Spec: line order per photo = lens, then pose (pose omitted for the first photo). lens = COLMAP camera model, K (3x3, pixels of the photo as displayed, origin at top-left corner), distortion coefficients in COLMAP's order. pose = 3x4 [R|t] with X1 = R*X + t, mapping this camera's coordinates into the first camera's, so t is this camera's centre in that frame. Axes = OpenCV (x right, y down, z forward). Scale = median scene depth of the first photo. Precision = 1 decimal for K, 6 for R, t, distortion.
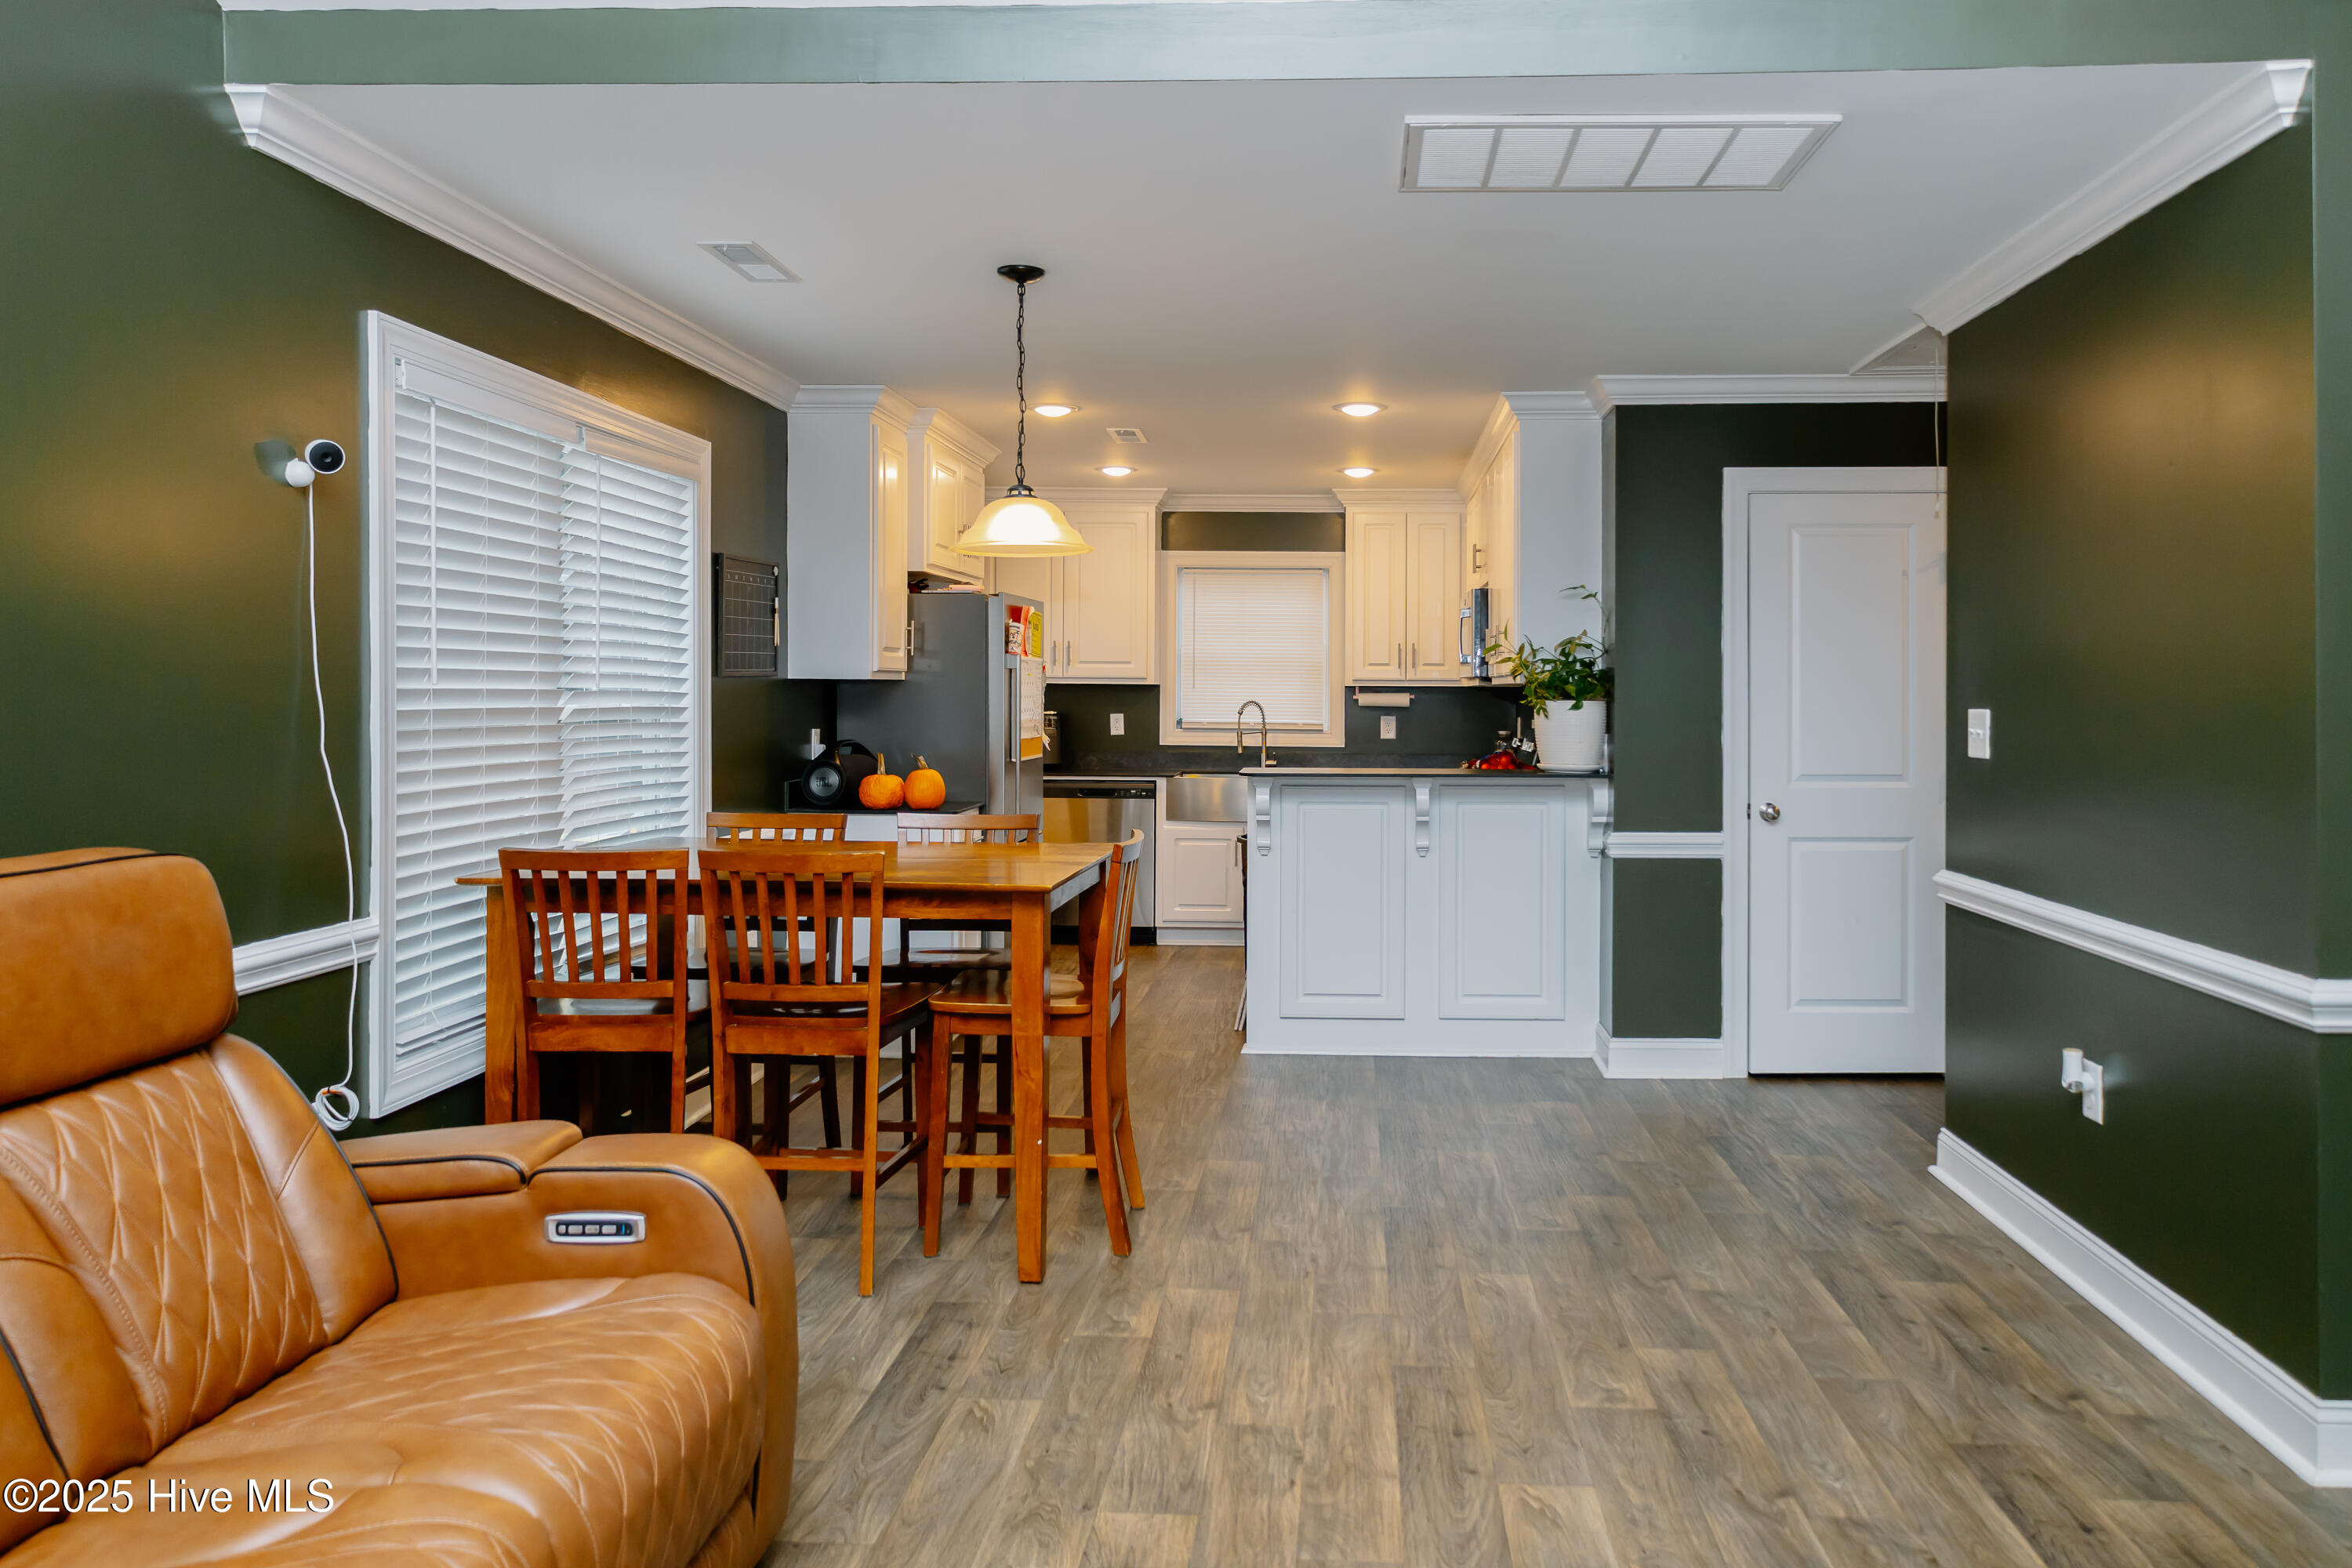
lens RADIAL K [[1609.4, 0, 1310.3], [0, 1609.4, 684.9], [0, 0, 1]] dist [0.002929, 0.000720]
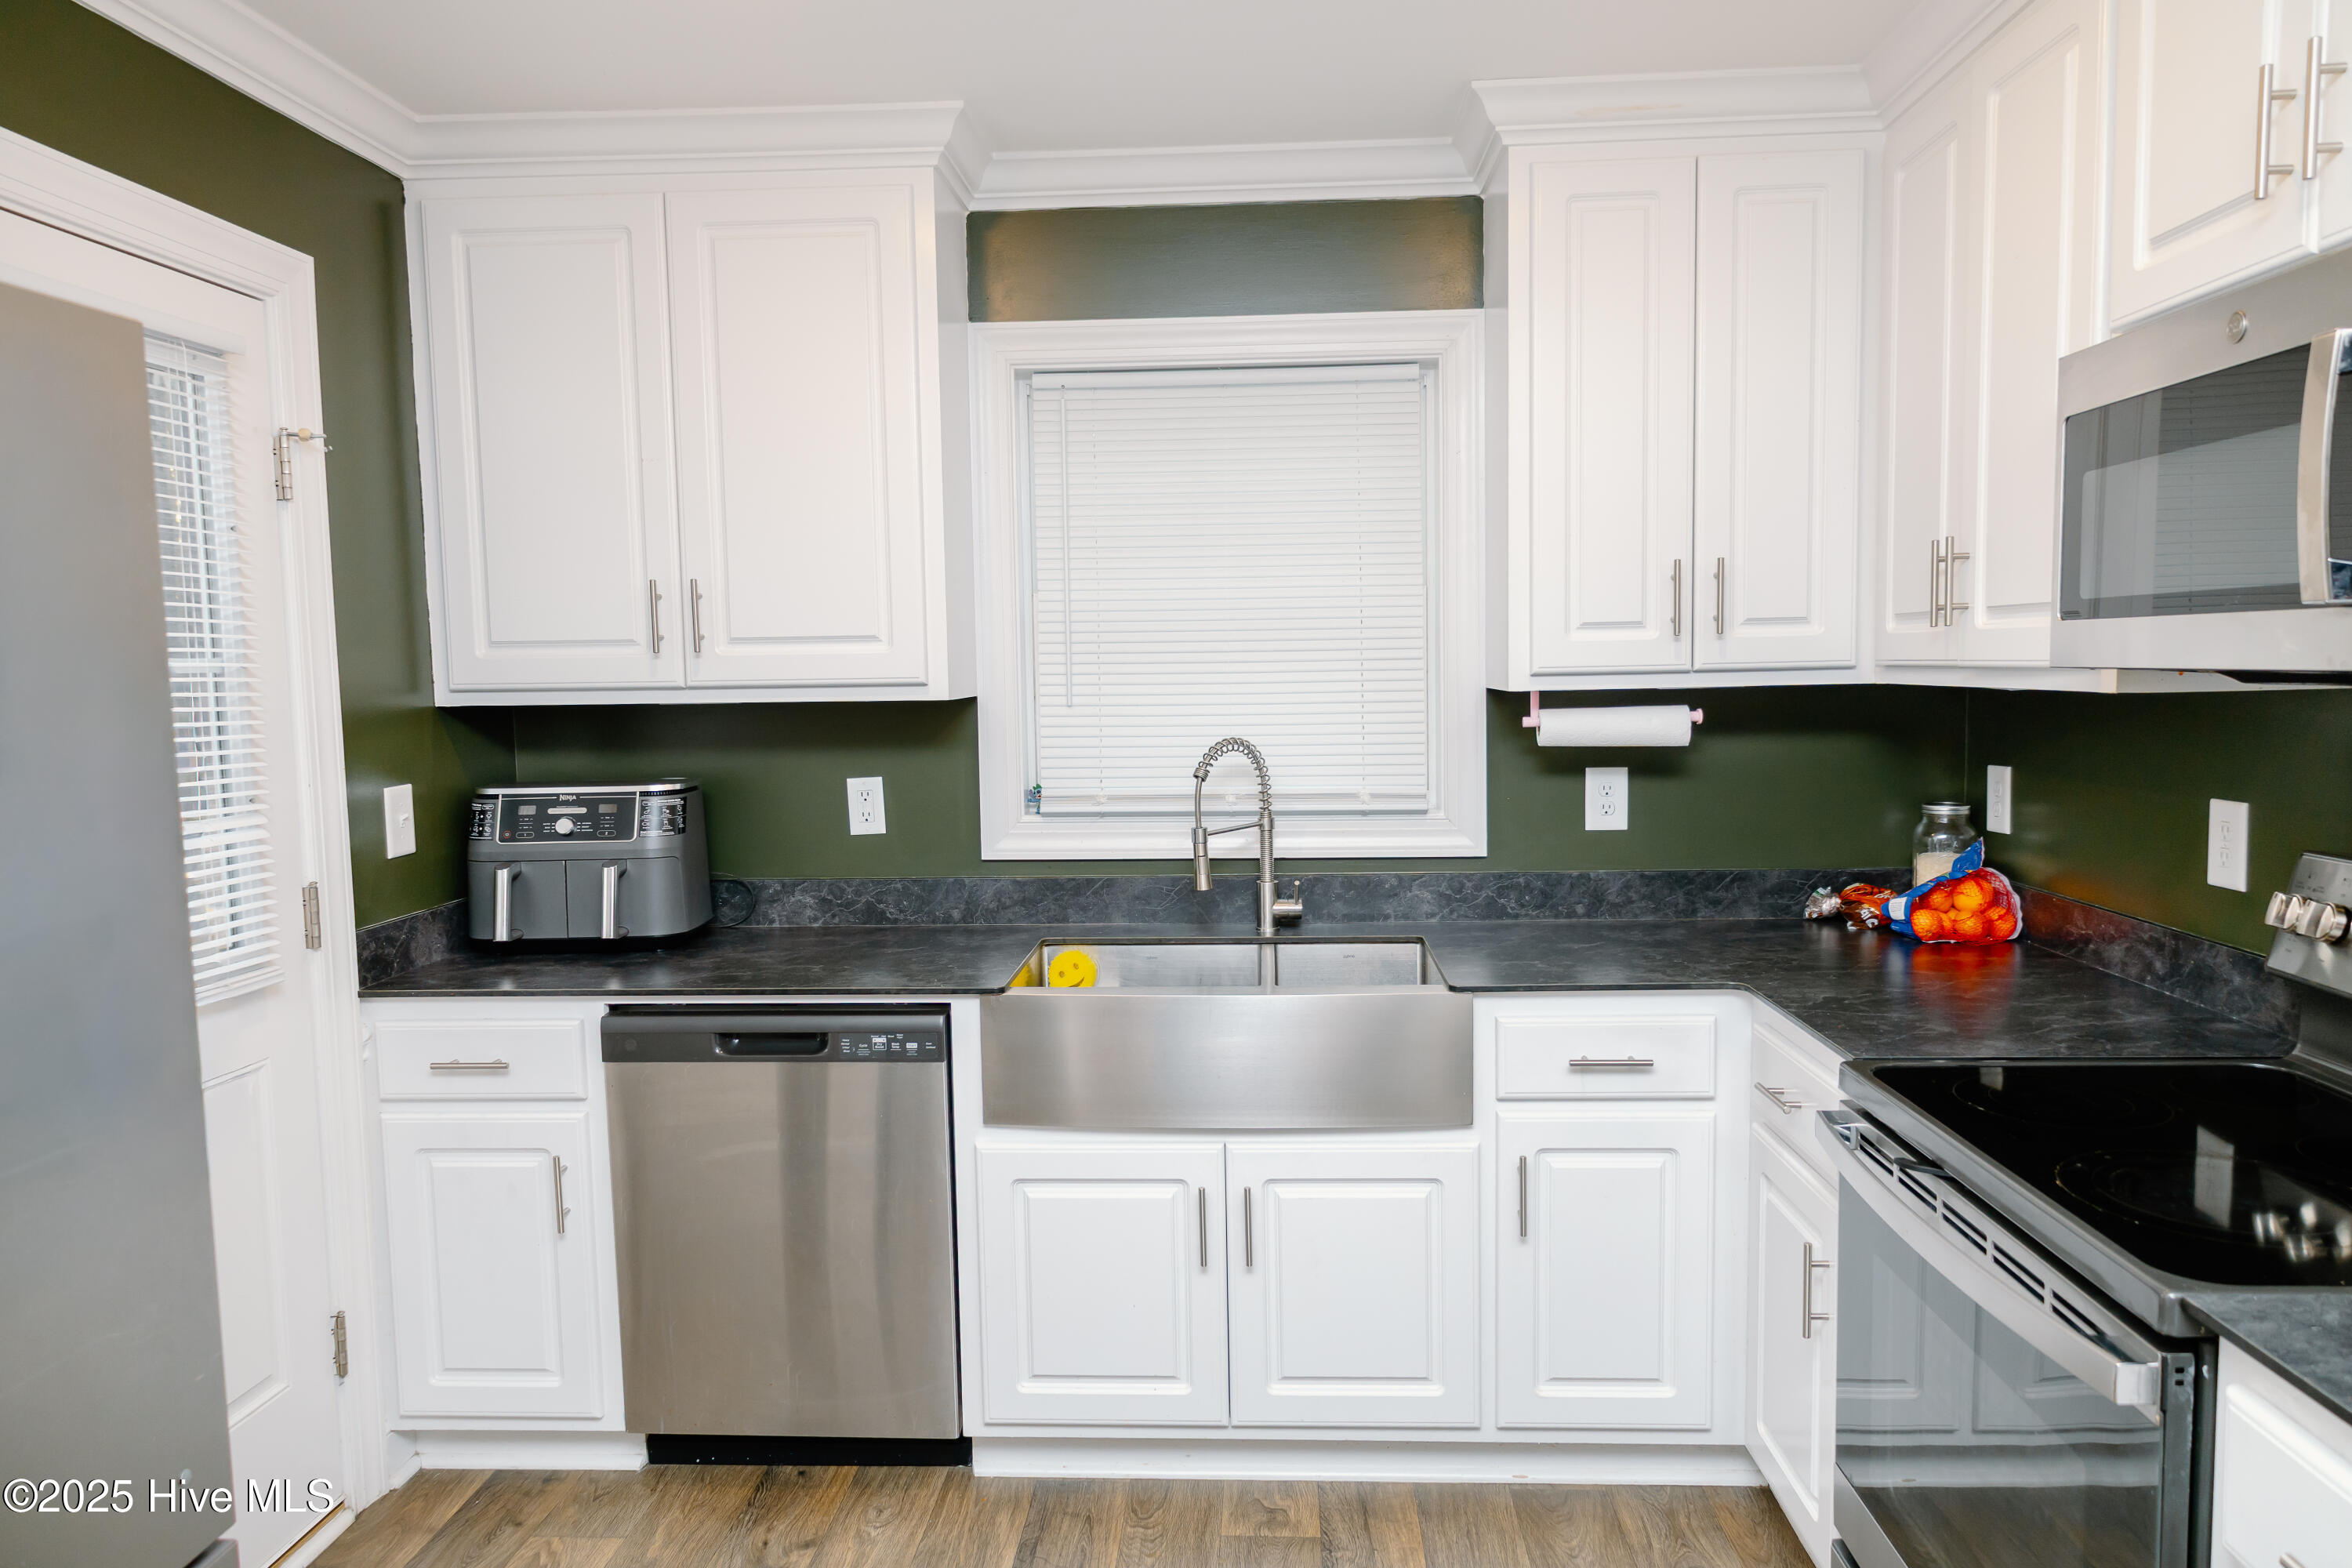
lens RADIAL K [[1548.6, 0, 1175.9], [0, 1548.6, 796.9], [0, 0, 1]] dist [-0.000397, 0.001944]
pose [[0.999285, -0.021595, -0.031025, -0.040211], [0.024294, 0.995696, 0.089439, -0.008390], [0.028960, -0.090129, 0.995509, 0.693037]]
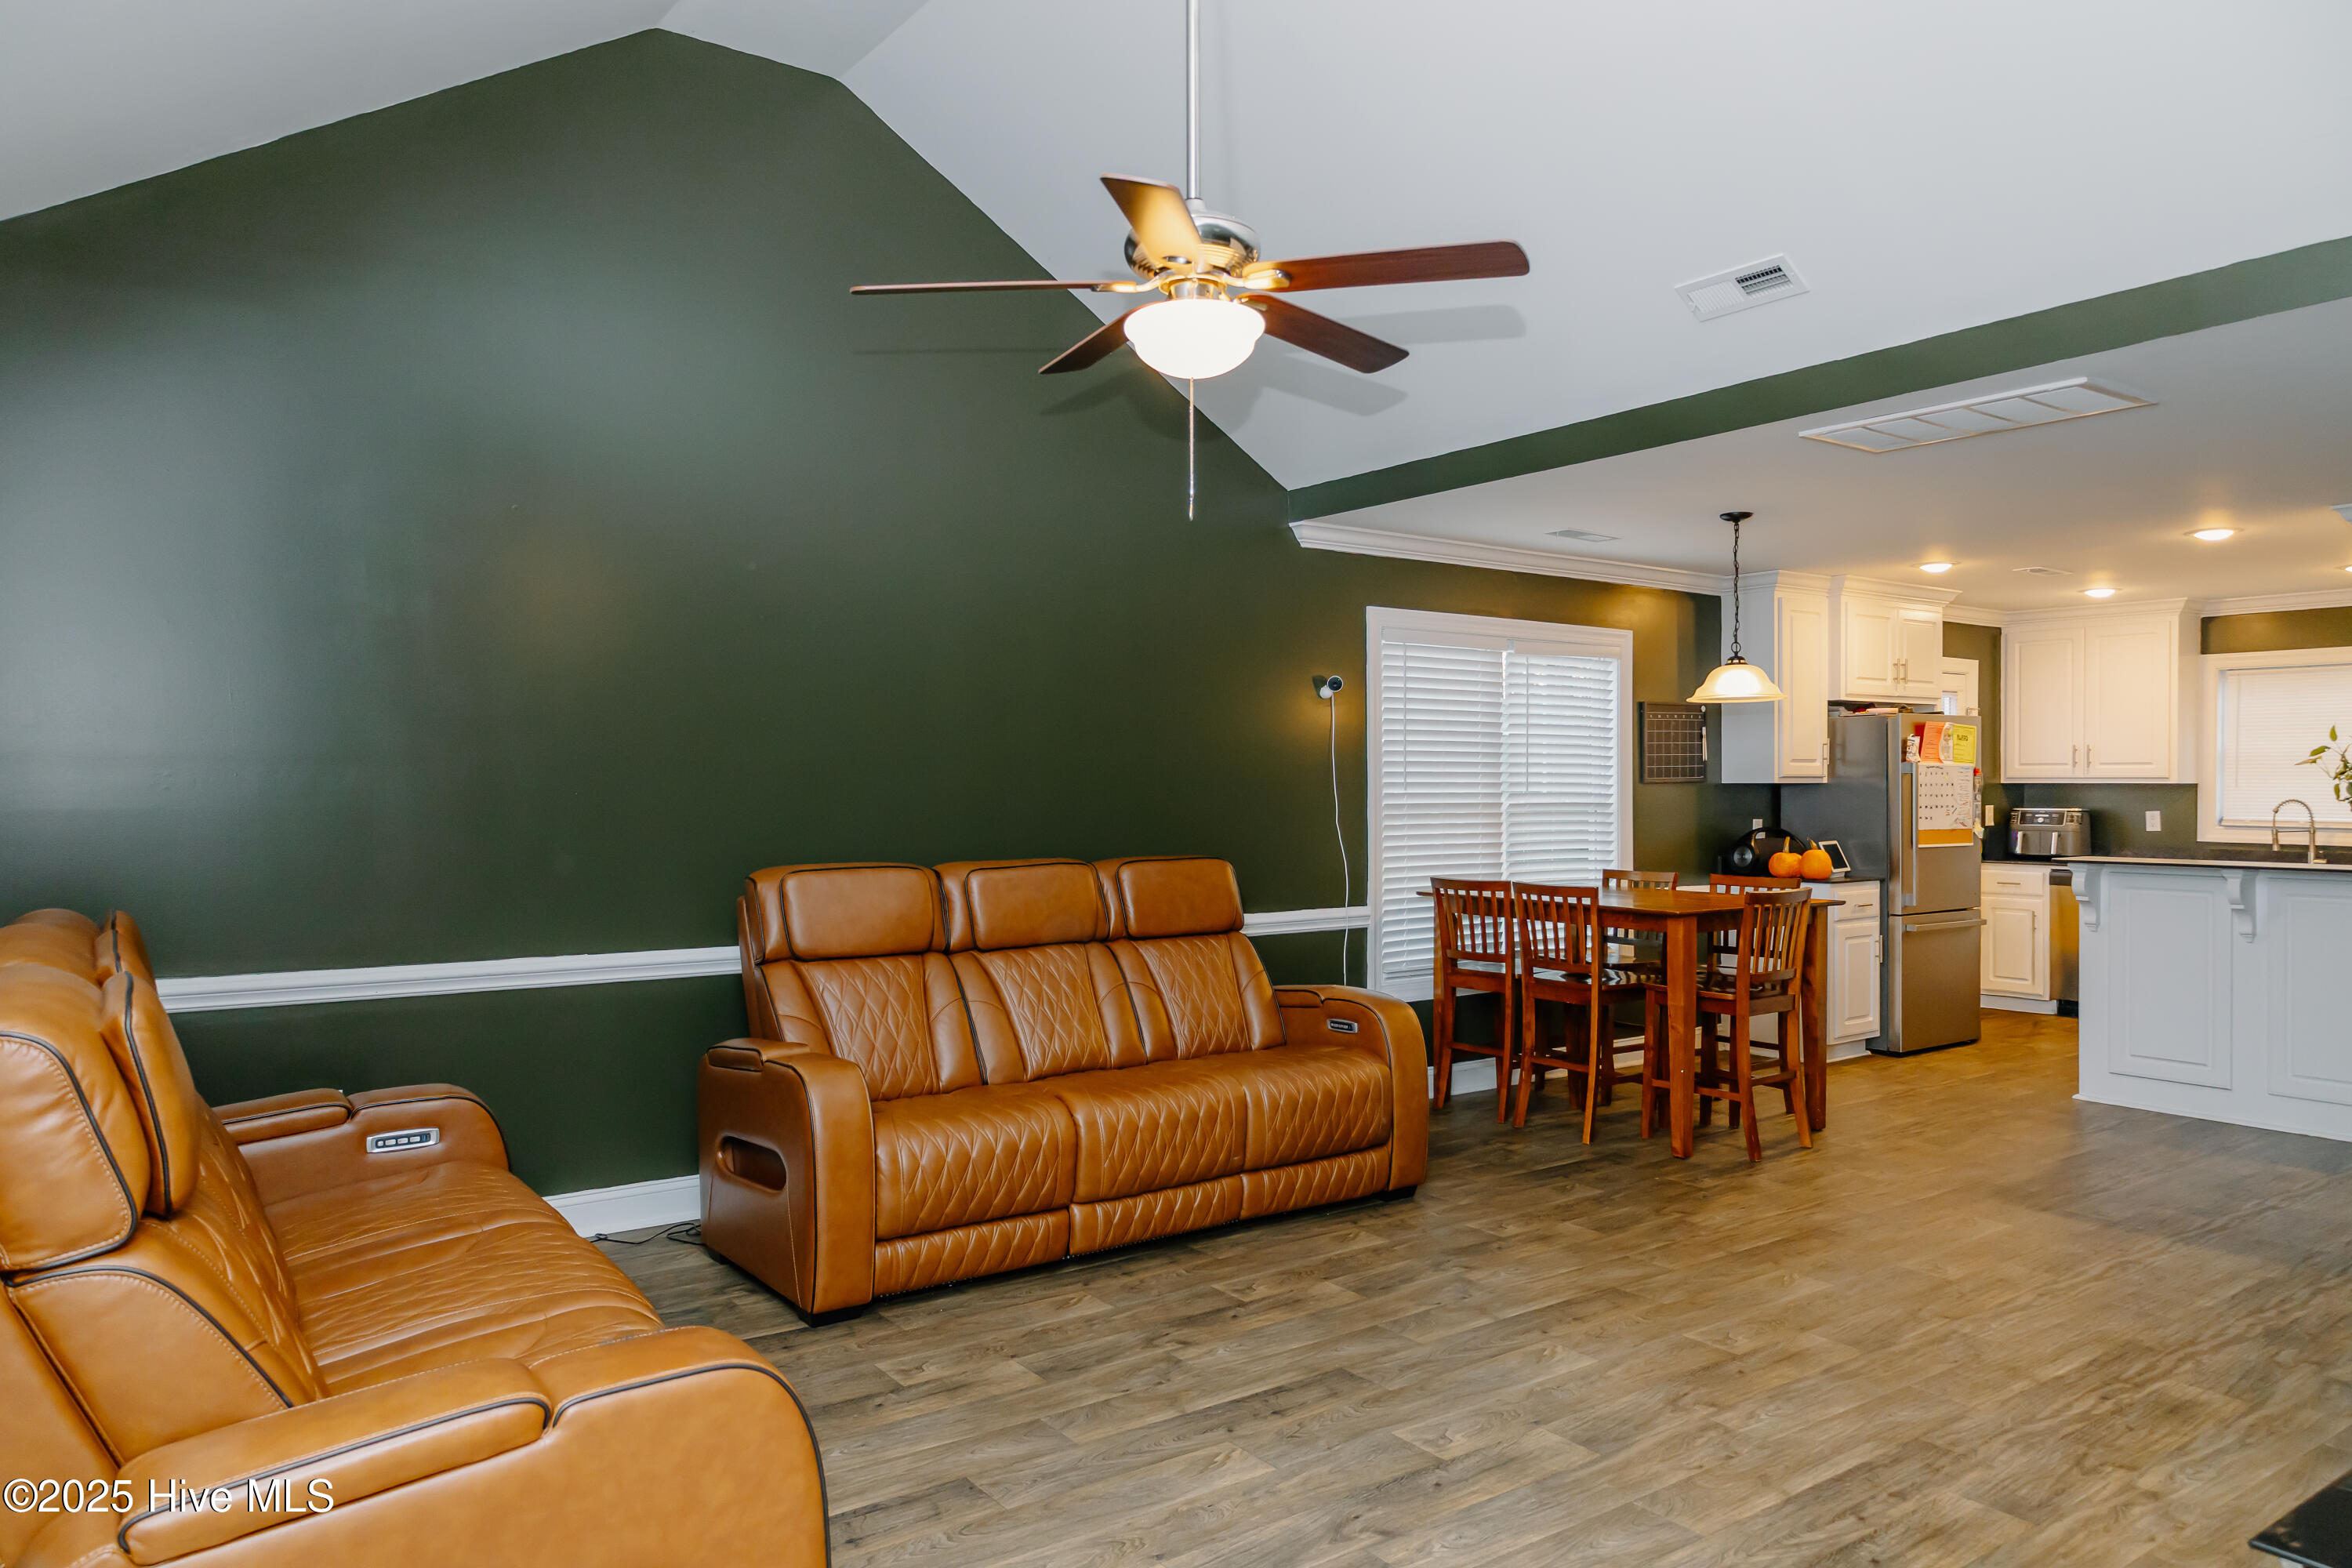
lens RADIAL K [[1548.6, 0, 1175.9], [0, 1548.6, 796.9], [0, 0, 1]] dist [-0.000397, 0.001944]
pose [[0.612042, 0.000657, -0.790825, 0.316764], [0.007290, 0.999952, 0.006473, -0.002901], [0.790791, -0.009727, 0.612009, -0.150326]]
